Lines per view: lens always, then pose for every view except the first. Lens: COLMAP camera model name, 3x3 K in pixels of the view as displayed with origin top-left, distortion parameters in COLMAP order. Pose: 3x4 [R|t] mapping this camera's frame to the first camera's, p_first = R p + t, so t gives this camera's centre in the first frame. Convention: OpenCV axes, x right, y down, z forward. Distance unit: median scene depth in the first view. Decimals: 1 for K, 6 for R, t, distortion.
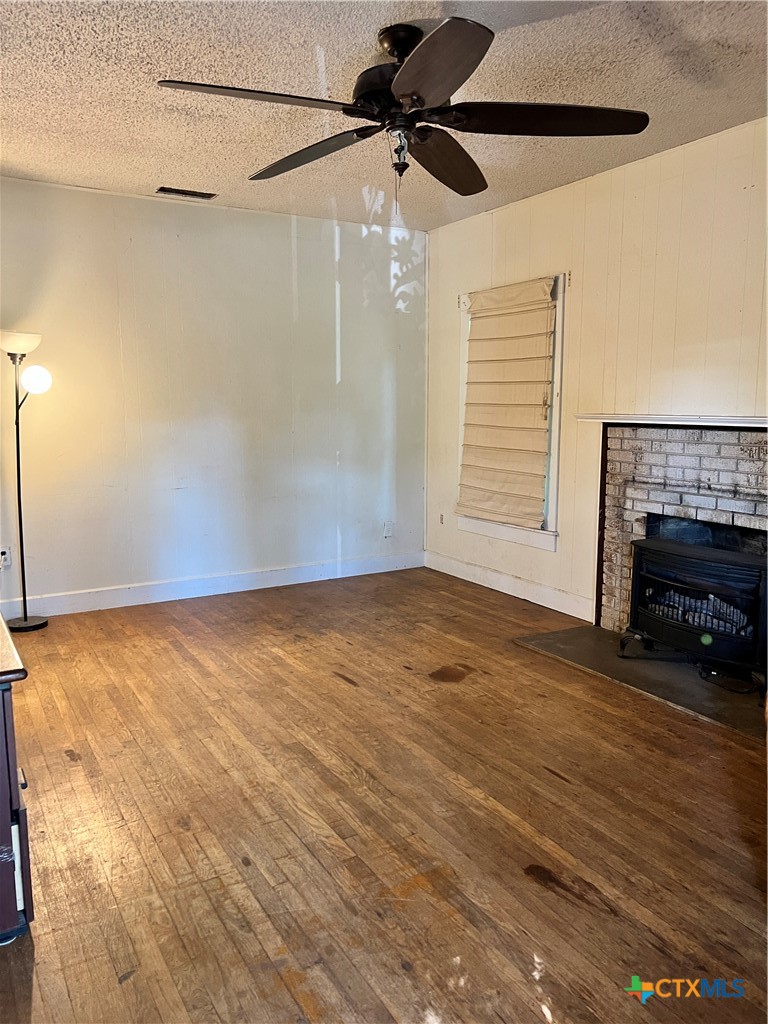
lens RADIAL K [[777.4, 0, 384.2], [0, 777.4, 510.0], [0, 0, 1]] dist [0.047594, -0.006019]
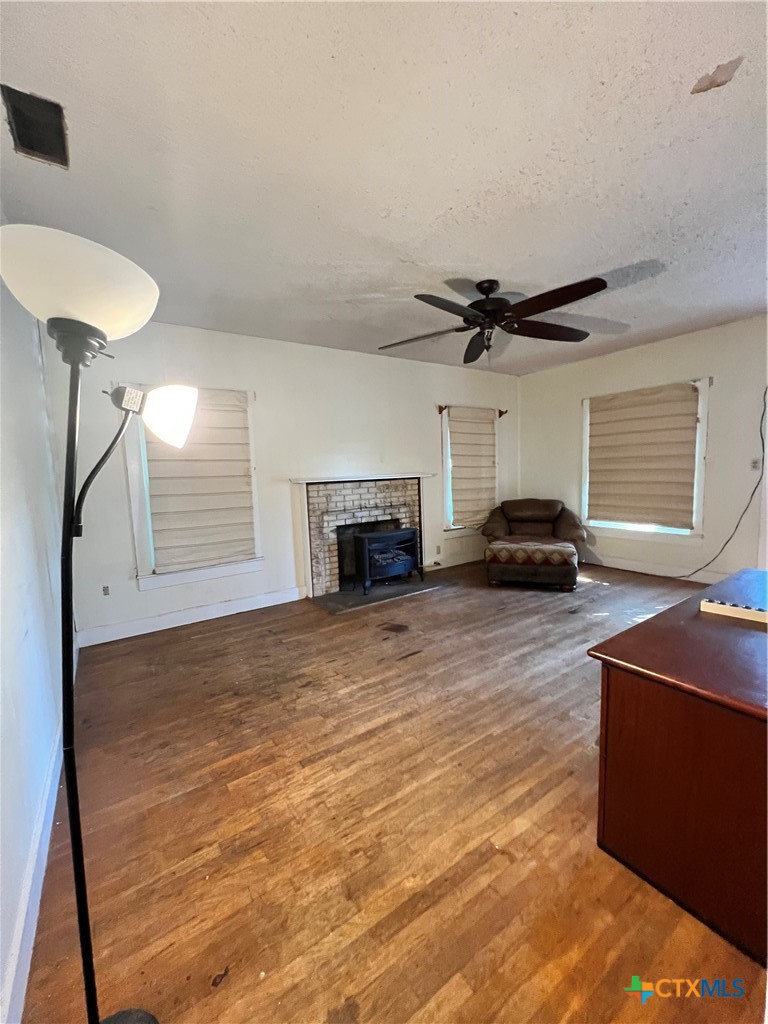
lens RADIAL K [[409.9, 0, 384.6], [0, 409.9, 512.8], [0, 0, 1]] dist [-0.003206, -0.000141]
pose [[-0.072527, -0.097033, 0.992635, -0.717727], [0.178934, 0.977842, 0.108661, -0.123611], [-0.981184, 0.185497, -0.053558, 0.956639]]
